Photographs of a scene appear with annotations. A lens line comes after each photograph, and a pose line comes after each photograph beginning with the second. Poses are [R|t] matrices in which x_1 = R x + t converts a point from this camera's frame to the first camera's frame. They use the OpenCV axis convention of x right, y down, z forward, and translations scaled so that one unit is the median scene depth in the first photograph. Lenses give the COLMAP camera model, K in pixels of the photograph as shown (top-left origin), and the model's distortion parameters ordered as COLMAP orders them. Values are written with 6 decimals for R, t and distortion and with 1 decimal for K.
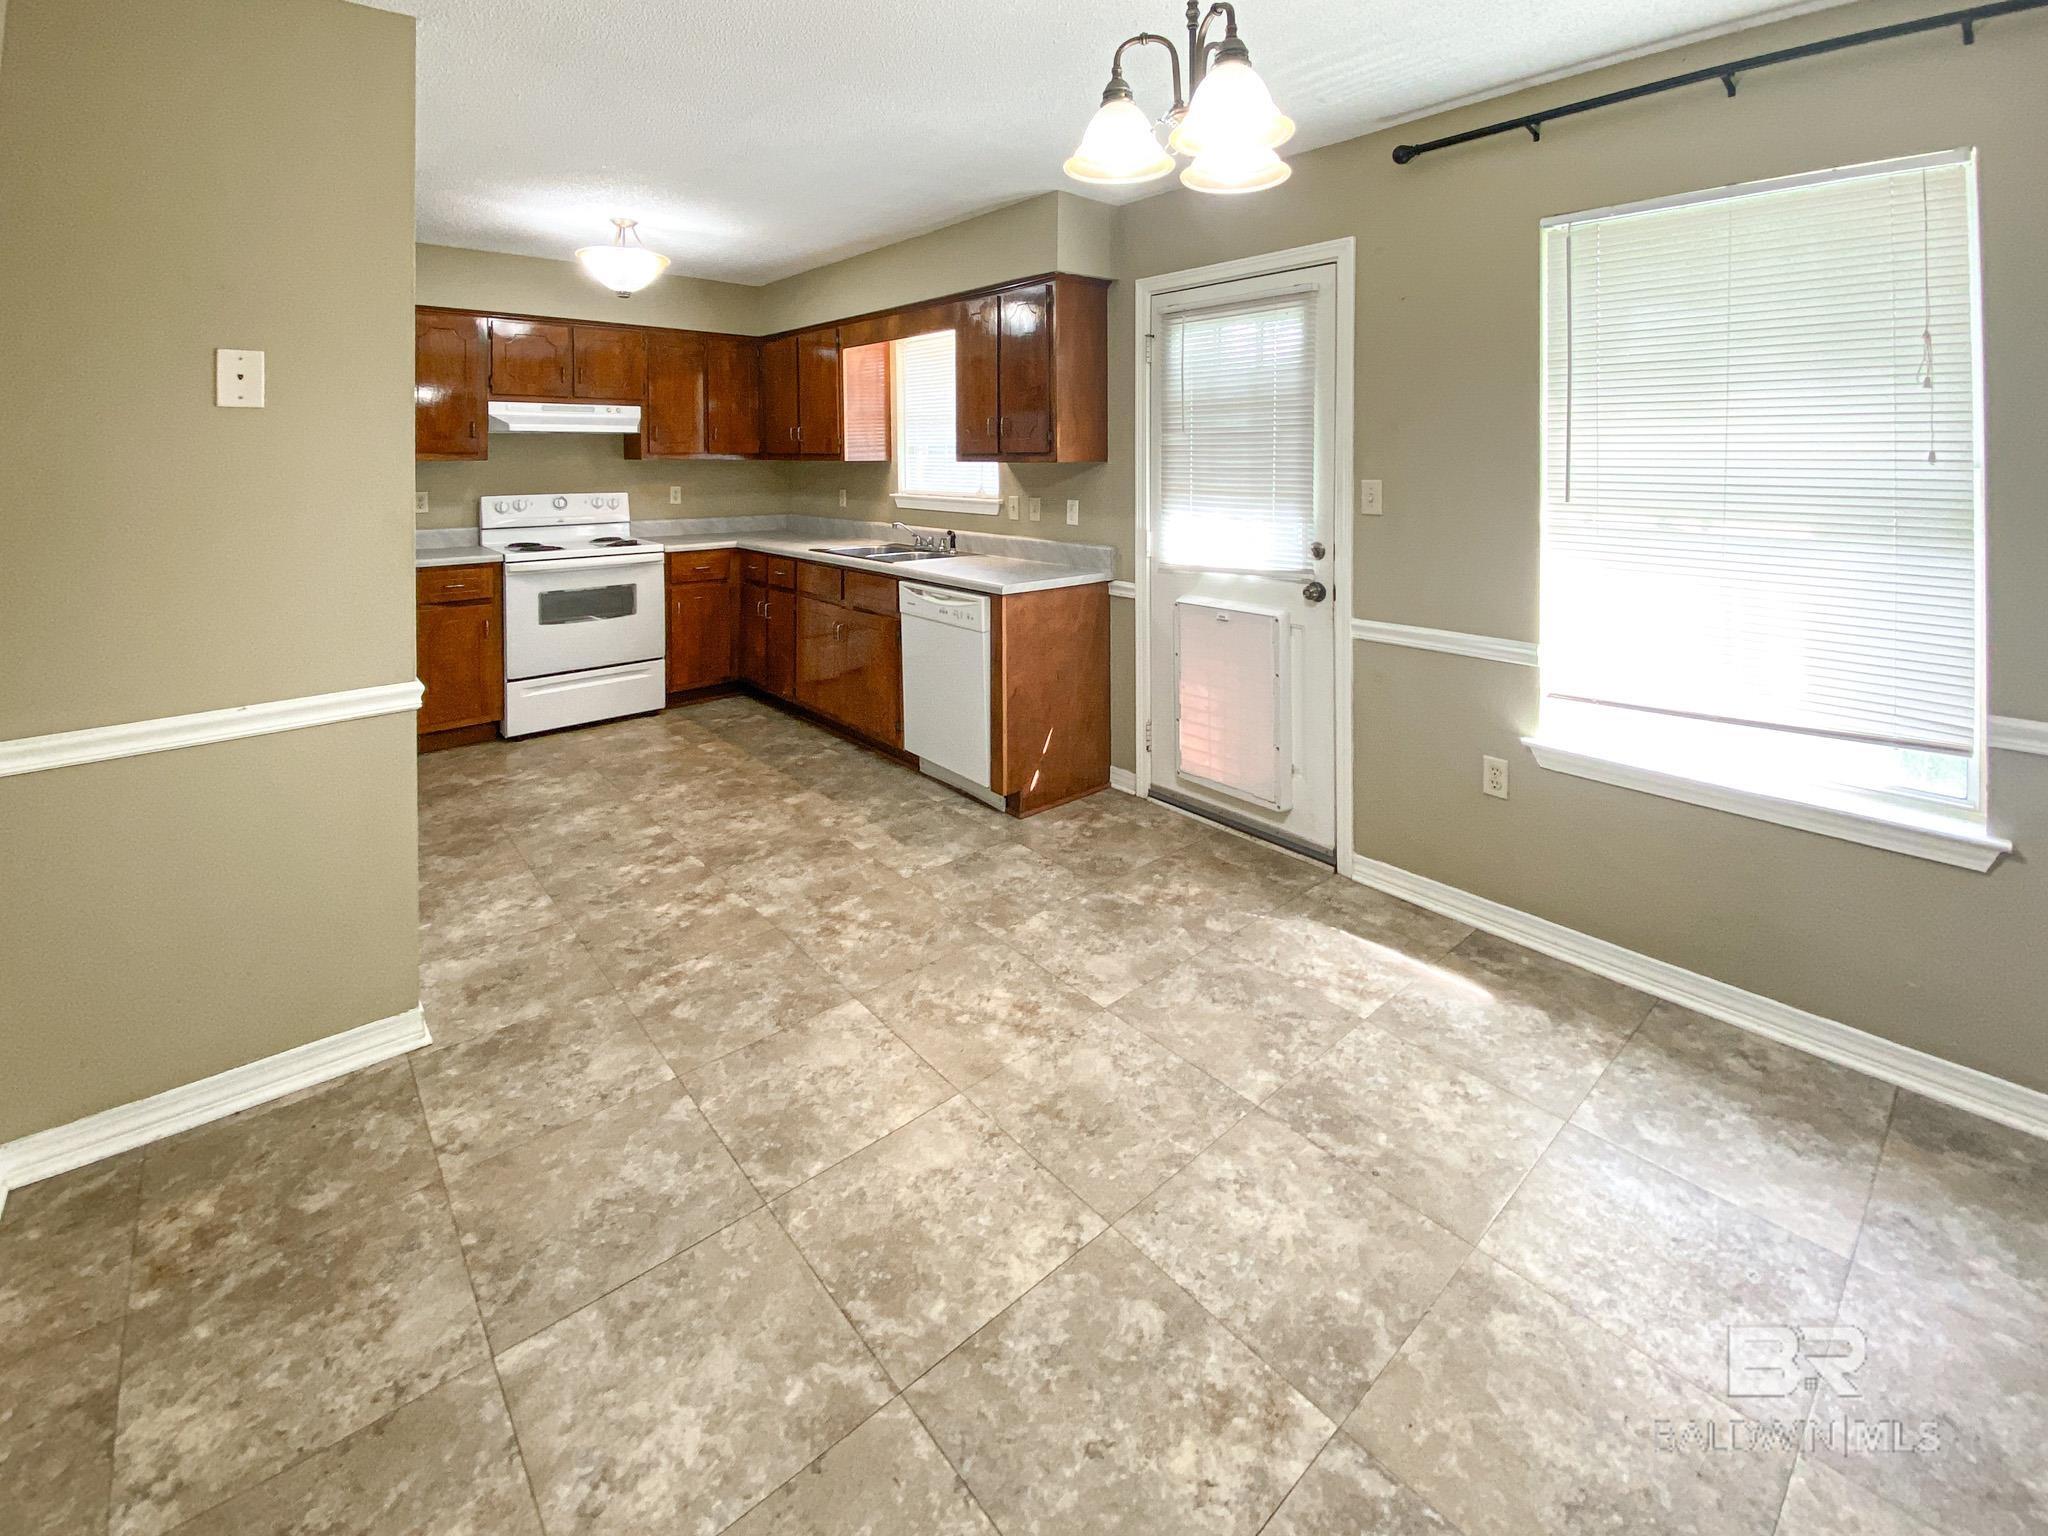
lens RADIAL K [[906.6, 0, 1021.1], [0, 906.6, 447.3], [0, 0, 1]] dist [0.022161, -0.010079]
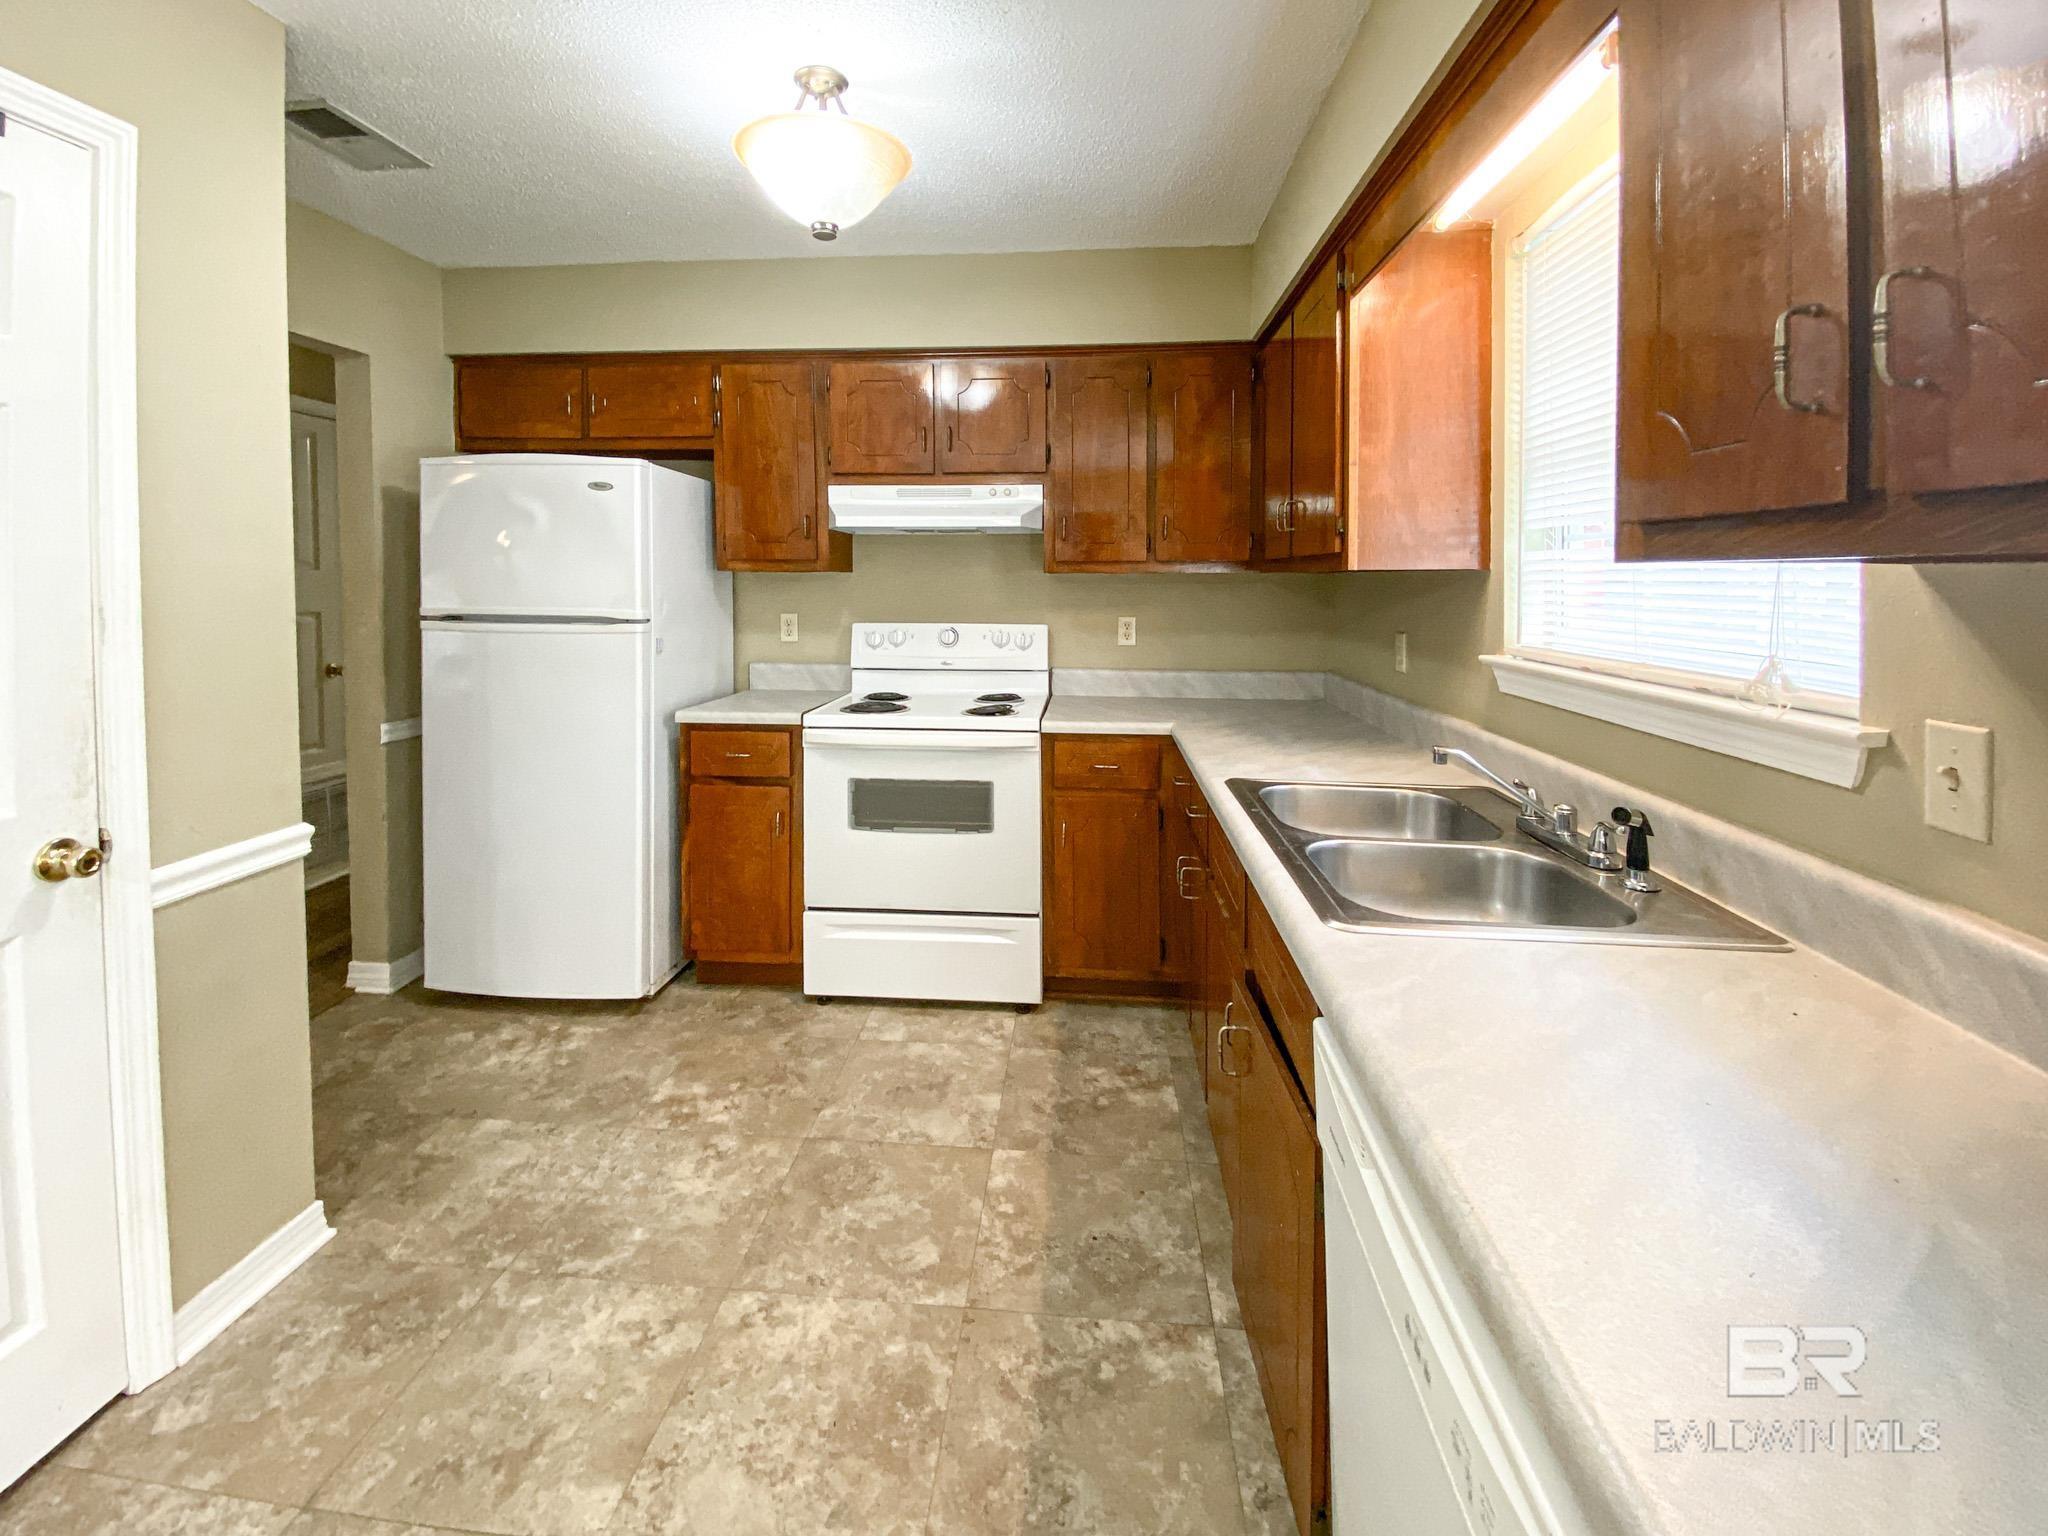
lens RADIAL K [[867.1, 0, 1018.4], [0, 867.1, 585.7], [0, 0, 1]] dist [-0.012457, -0.000263]
pose [[0.695972, 0.008072, -0.718024, -0.025138], [0.004171, 0.999875, 0.015283, 0.026848], [0.718057, -0.013632, 0.695851, 1.078896]]
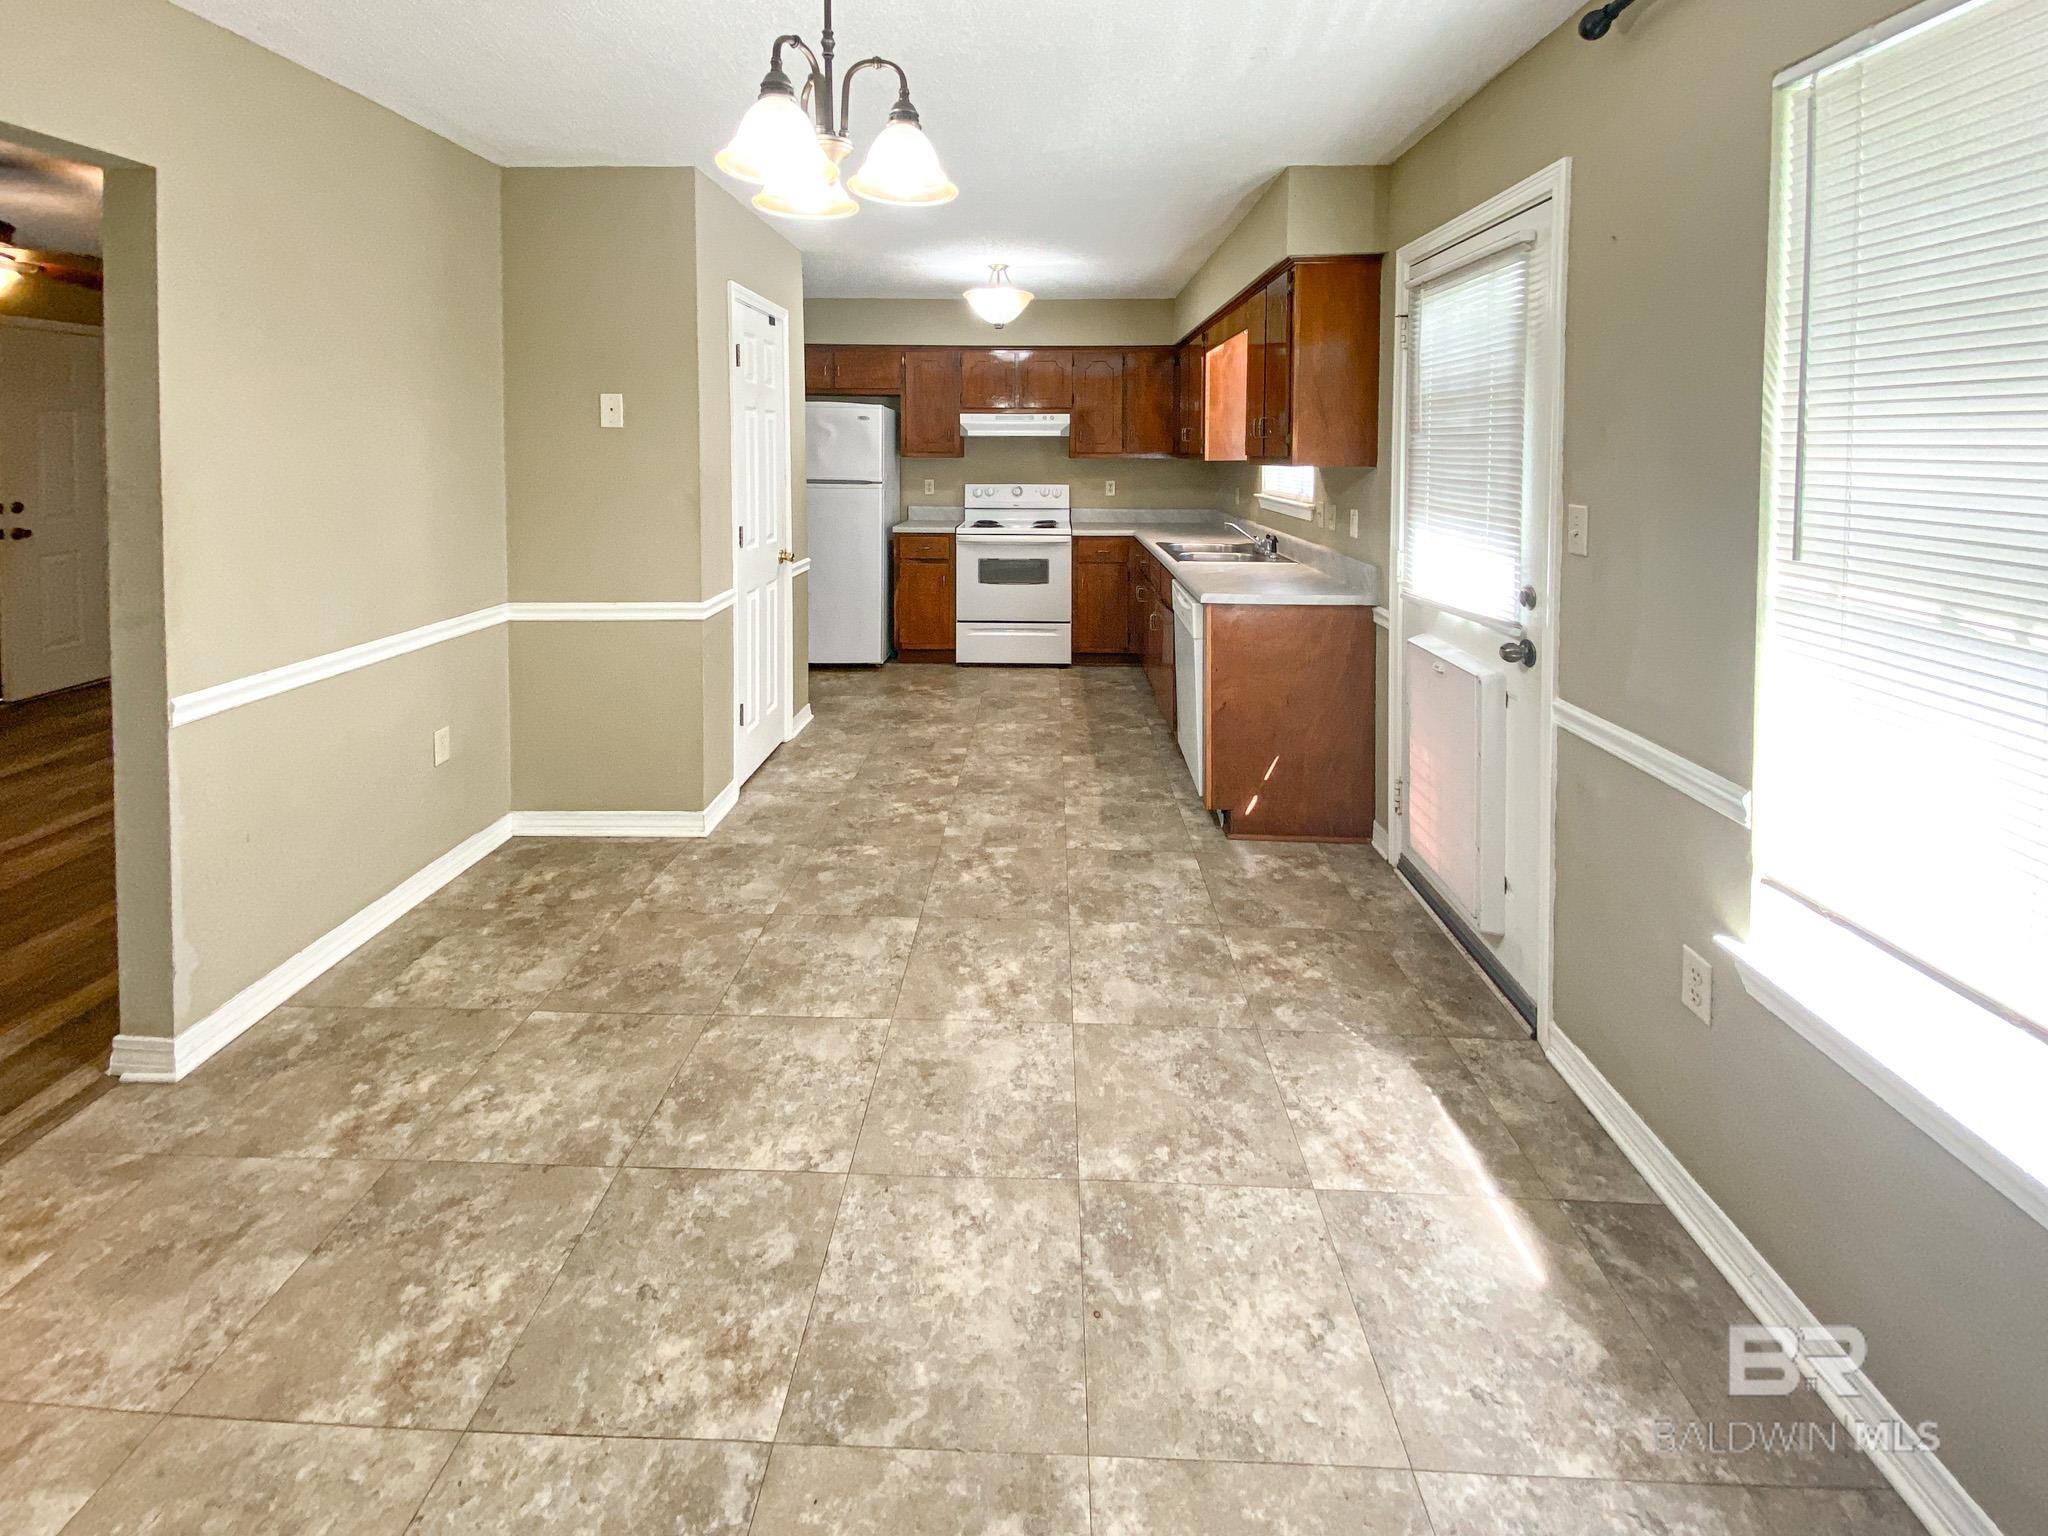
lens RADIAL K [[855.1, 0, 1022.7], [0, 855.1, 474.1], [0, 0, 1]] dist [0.034505, -0.007908]
pose [[0.730067, 0.024801, -0.682926, 0.568835], [0.002776, 0.999225, 0.039255, -0.015617], [0.683370, -0.030555, 0.729432, 0.246669]]
